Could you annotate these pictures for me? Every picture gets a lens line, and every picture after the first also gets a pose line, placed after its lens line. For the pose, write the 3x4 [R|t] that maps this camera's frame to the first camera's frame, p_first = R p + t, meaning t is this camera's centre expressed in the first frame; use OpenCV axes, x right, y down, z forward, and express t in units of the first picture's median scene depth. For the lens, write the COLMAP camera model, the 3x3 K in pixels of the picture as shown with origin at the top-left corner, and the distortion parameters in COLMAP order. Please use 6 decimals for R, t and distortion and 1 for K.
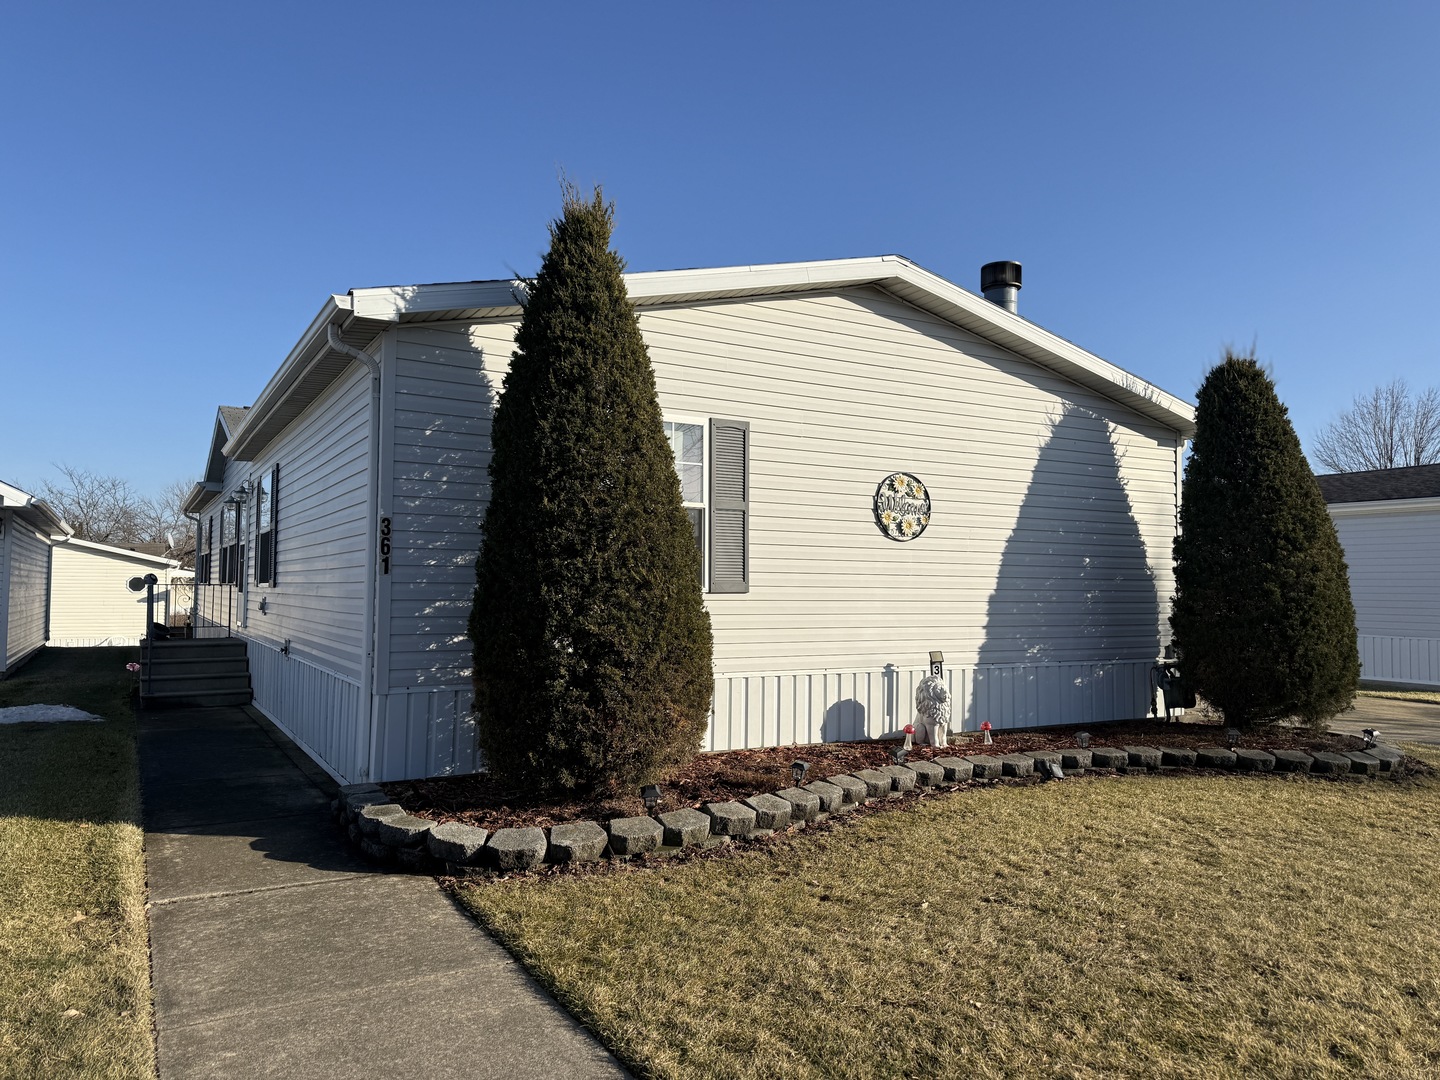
lens RADIAL K [[1033.8, 0, 734.7], [0, 1033.8, 530.9], [0, 0, 1]] dist [0.061269, -0.014463]
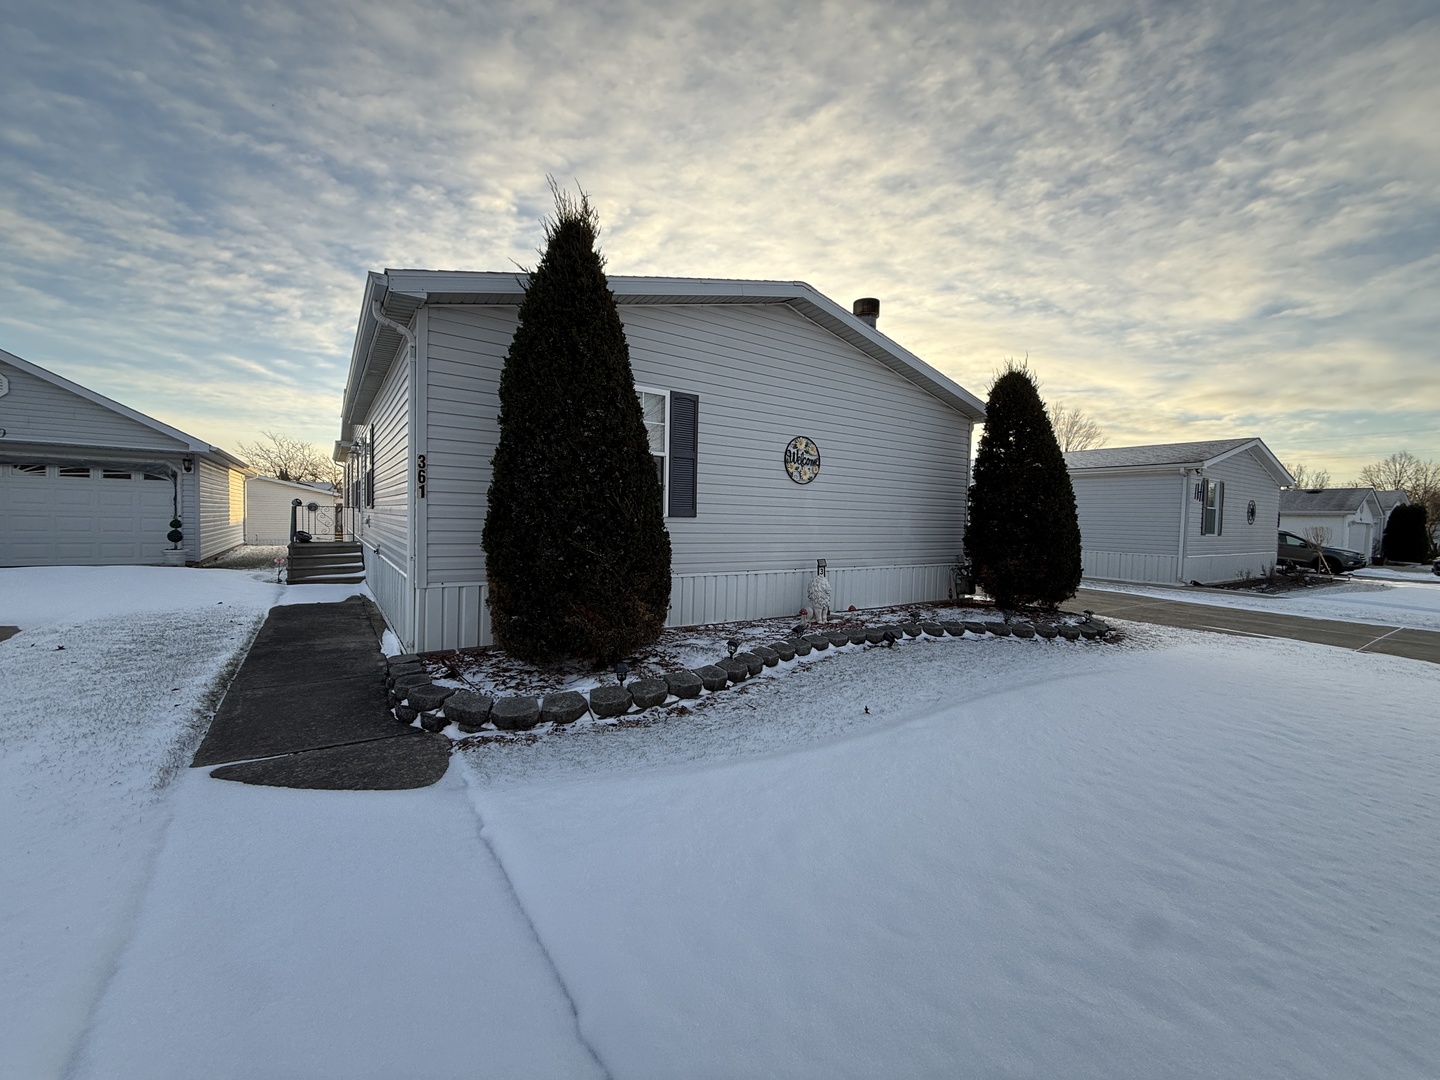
lens RADIAL K [[581.6, 0, 720.9], [0, 581.6, 531.4], [0, 0, 1]] dist [0.002712, 0.000441]
pose [[0.997479, 0.014442, 0.069475, -0.007176], [-0.020004, 0.996591, 0.080035, 0.013111], [-0.068082, -0.081223, 0.994368, 0.192669]]
